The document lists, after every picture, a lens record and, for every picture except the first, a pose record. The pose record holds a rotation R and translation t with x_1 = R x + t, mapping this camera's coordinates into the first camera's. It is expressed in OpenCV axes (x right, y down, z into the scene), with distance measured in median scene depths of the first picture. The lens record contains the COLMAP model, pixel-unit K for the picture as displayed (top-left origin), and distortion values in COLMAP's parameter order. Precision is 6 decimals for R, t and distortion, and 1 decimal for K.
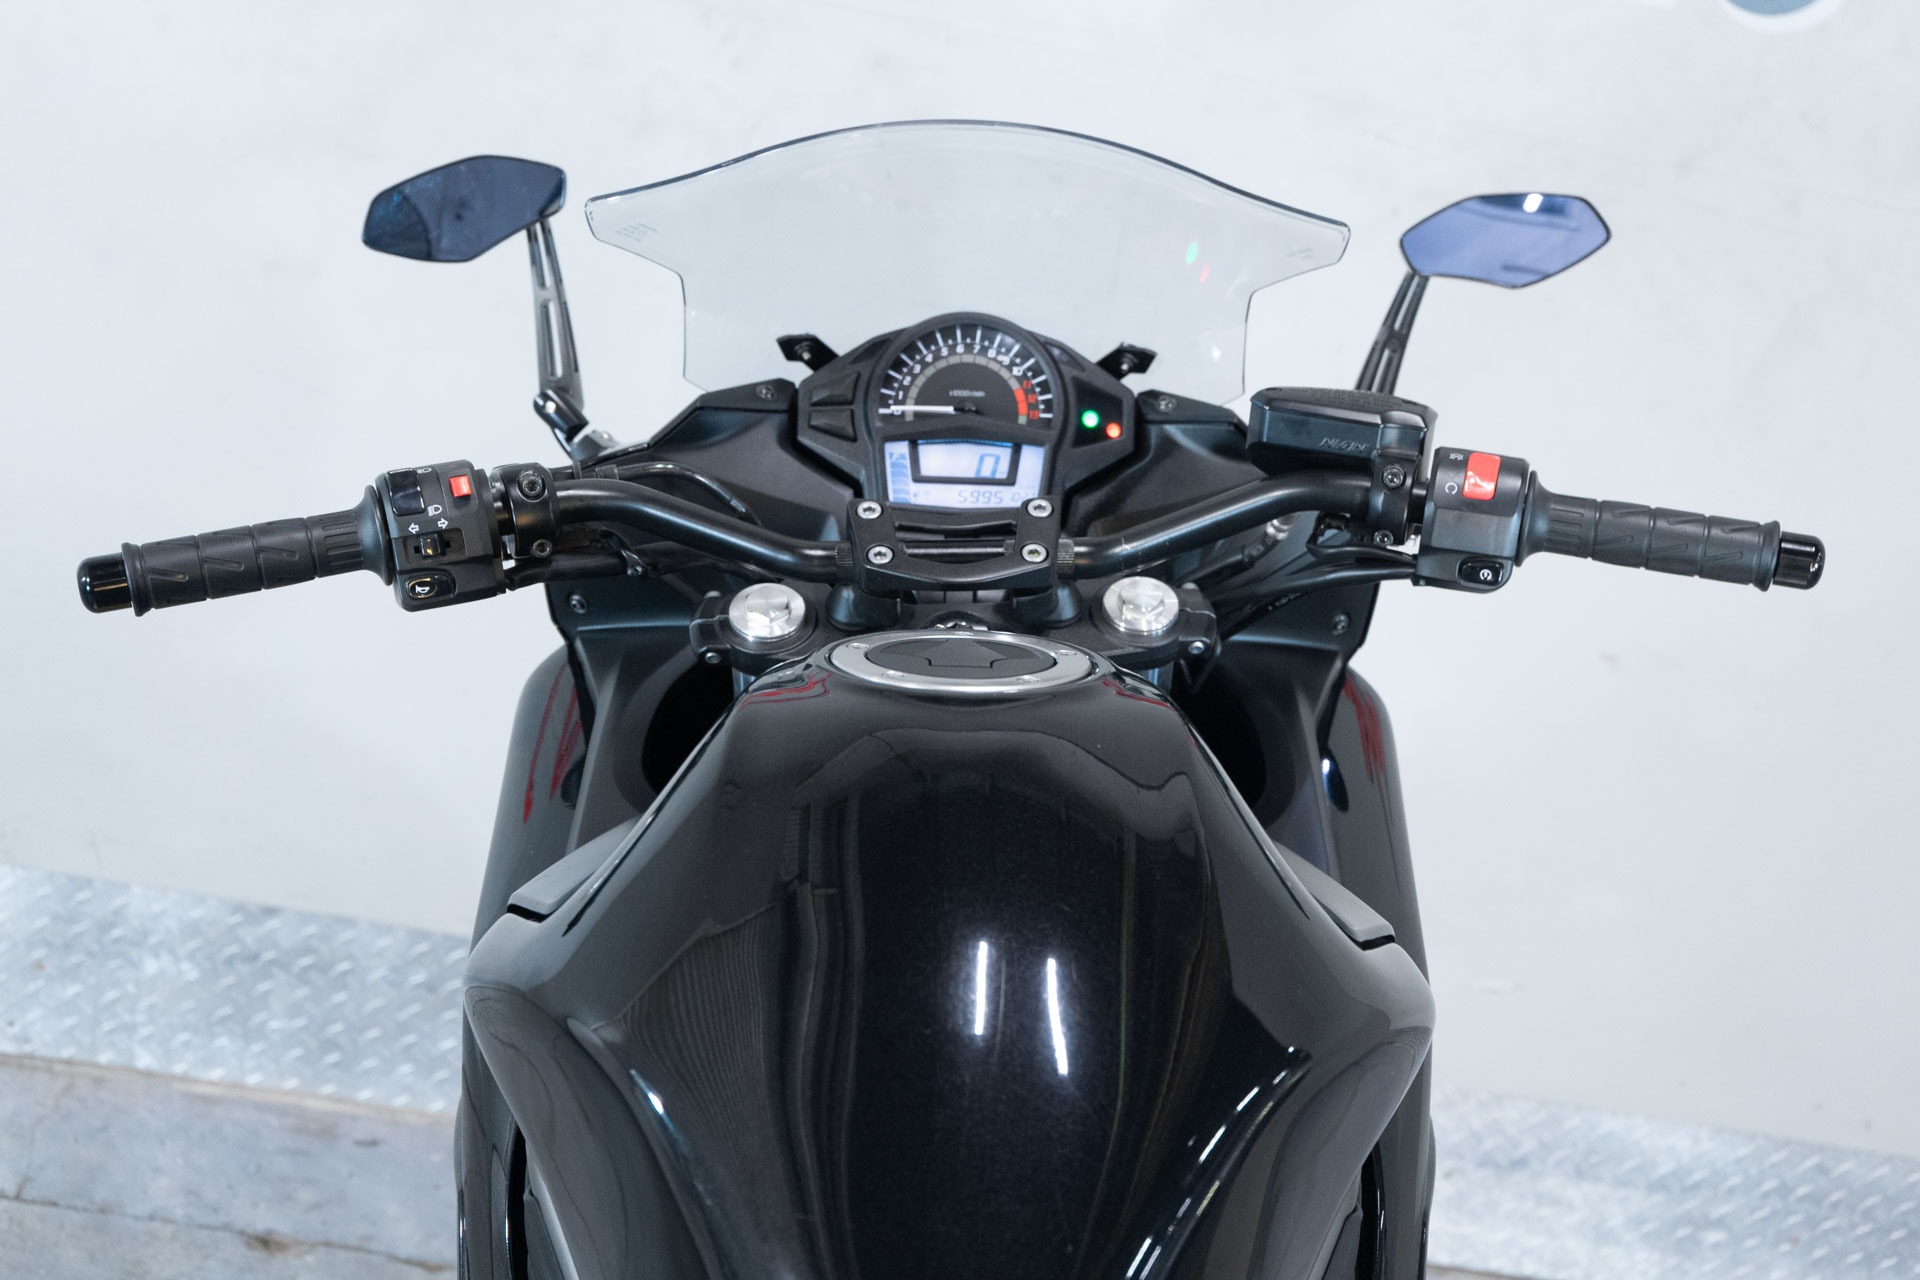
lens RADIAL K [[2993.5, 0, 960.8], [0, 2993.5, 639.1], [0, 0, 1]] dist [0.009856, 0.000000]
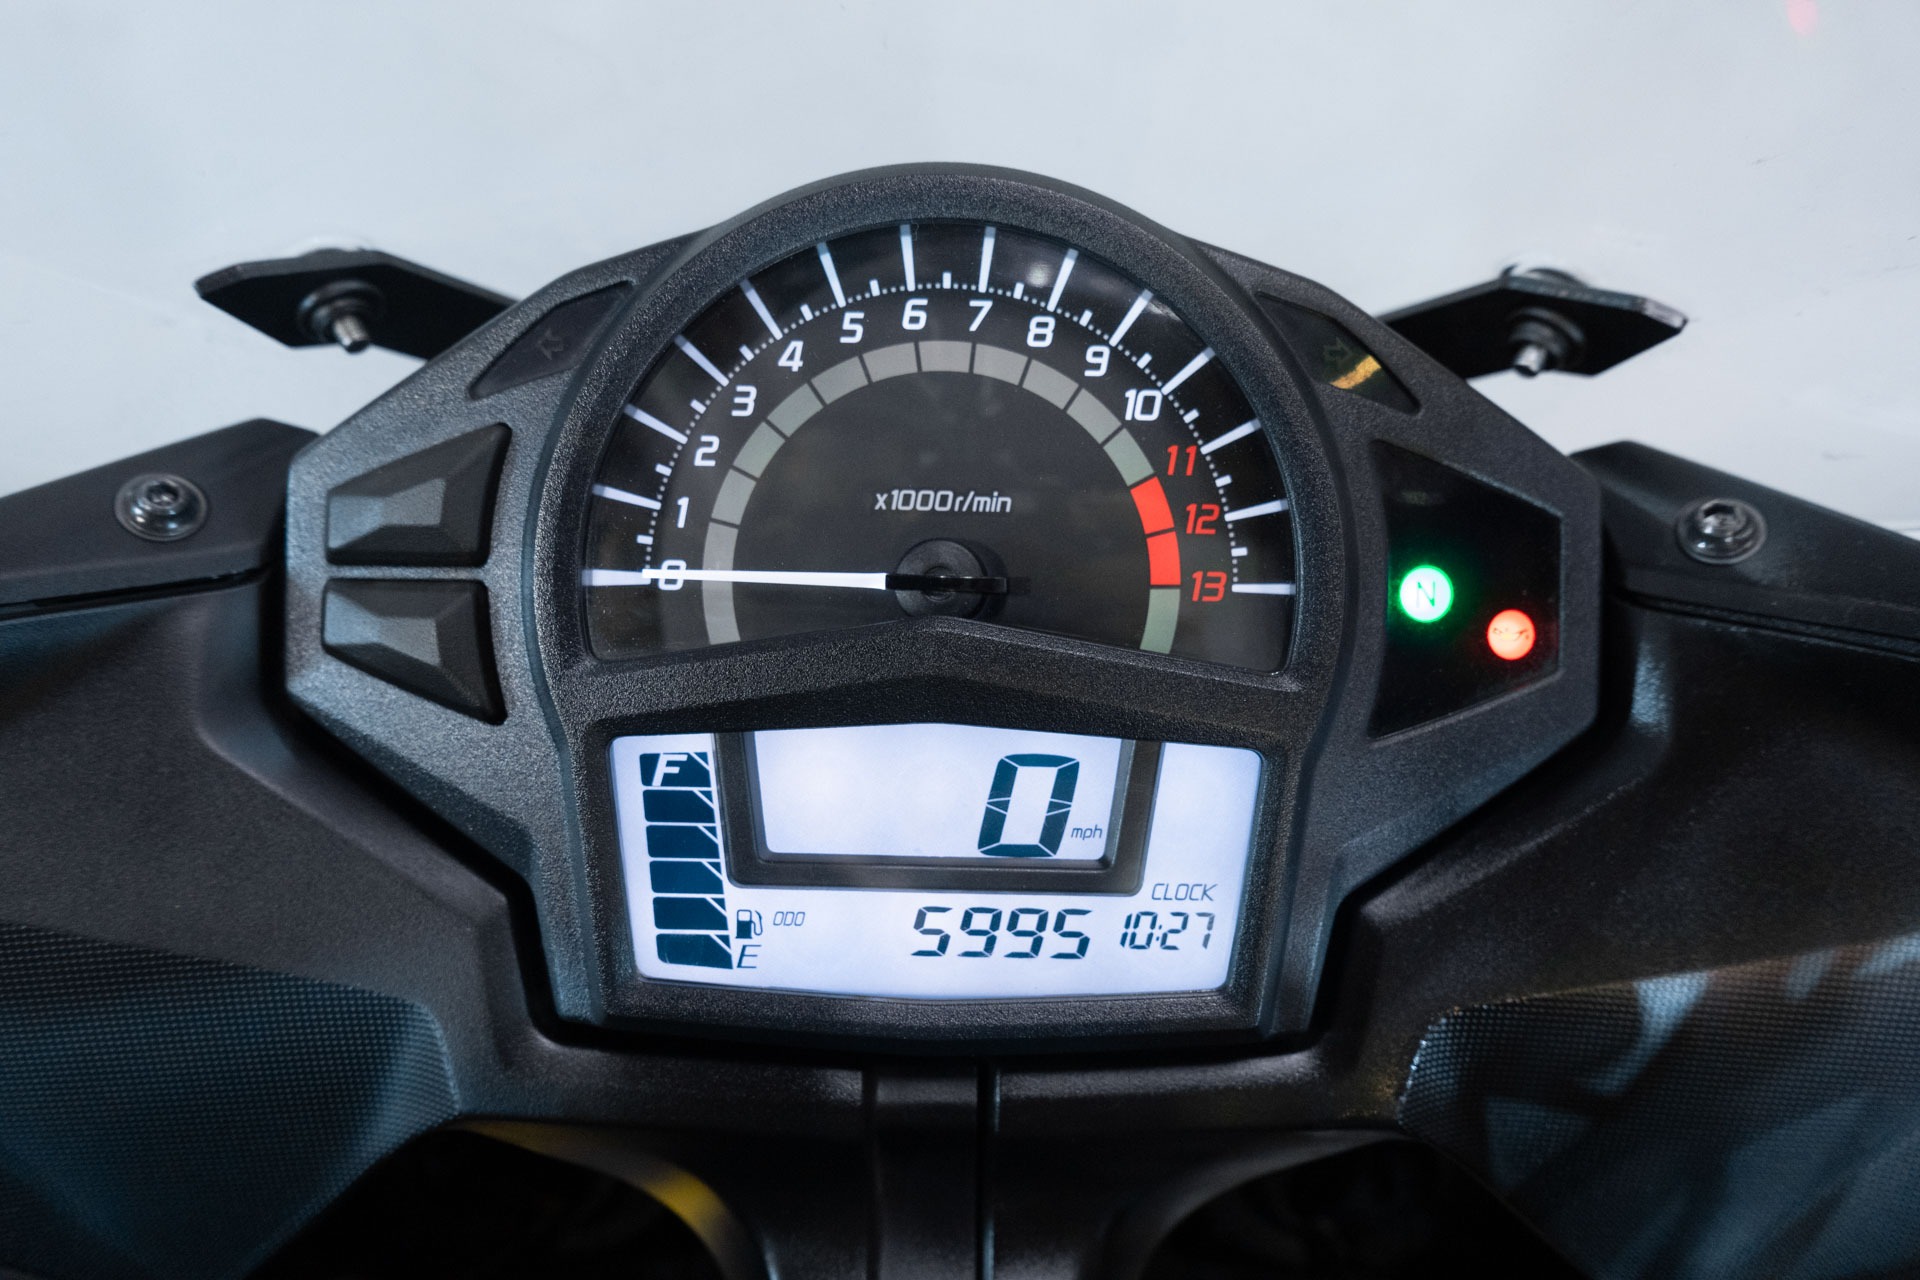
lens RADIAL K [[1578.1, 0, 967.6], [0, 1578.1, 639.5], [0, 0, 1]] dist [0.013616, 0.006637]
pose [[0.999899, -0.013118, -0.005421, 0.004595], [0.014093, 0.963079, 0.268849, -0.106561], [0.001694, -0.268898, 0.963167, 0.866264]]
